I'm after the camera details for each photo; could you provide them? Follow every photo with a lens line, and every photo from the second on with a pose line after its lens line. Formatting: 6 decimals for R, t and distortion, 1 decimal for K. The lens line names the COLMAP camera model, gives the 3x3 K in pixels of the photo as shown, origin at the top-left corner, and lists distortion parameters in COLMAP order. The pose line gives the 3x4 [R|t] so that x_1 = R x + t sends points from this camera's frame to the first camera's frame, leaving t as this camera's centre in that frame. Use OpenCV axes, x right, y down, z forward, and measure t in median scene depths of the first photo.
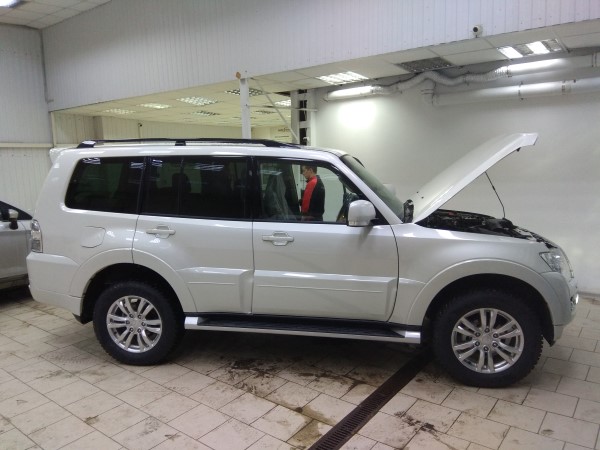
lens RADIAL K [[460.5, 0, 298.8], [0, 460.5, 222.6], [0, 0, 1]] dist [0.109952, -0.177768]
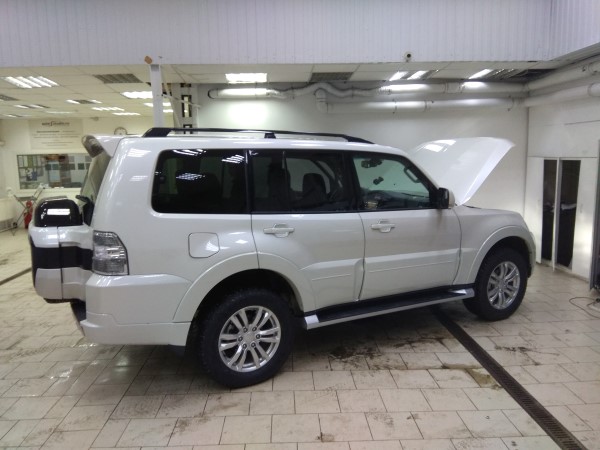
lens RADIAL K [[460.5, 0, 298.8], [0, 460.5, 222.6], [0, 0, 1]] dist [0.109952, -0.177768]
pose [[0.773266, -0.077018, 0.629387, -0.831038], [0.083089, 0.996345, 0.019839, -0.011027], [-0.628614, 0.036954, 0.776839, 0.258538]]
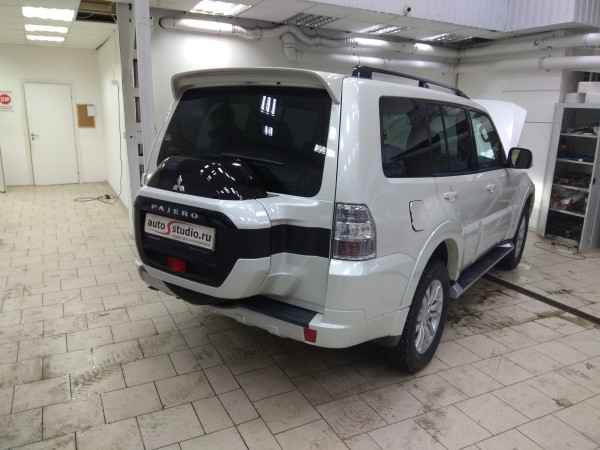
lens RADIAL K [[460.5, 0, 298.8], [0, 460.5, 222.6], [0, 0, 1]] dist [0.109952, -0.177768]
pose [[0.430512, -0.169874, 0.886455, -1.140721], [0.079819, 0.985447, 0.150079, -0.076436], [-0.899049, 0.006145, 0.437806, 0.867268]]
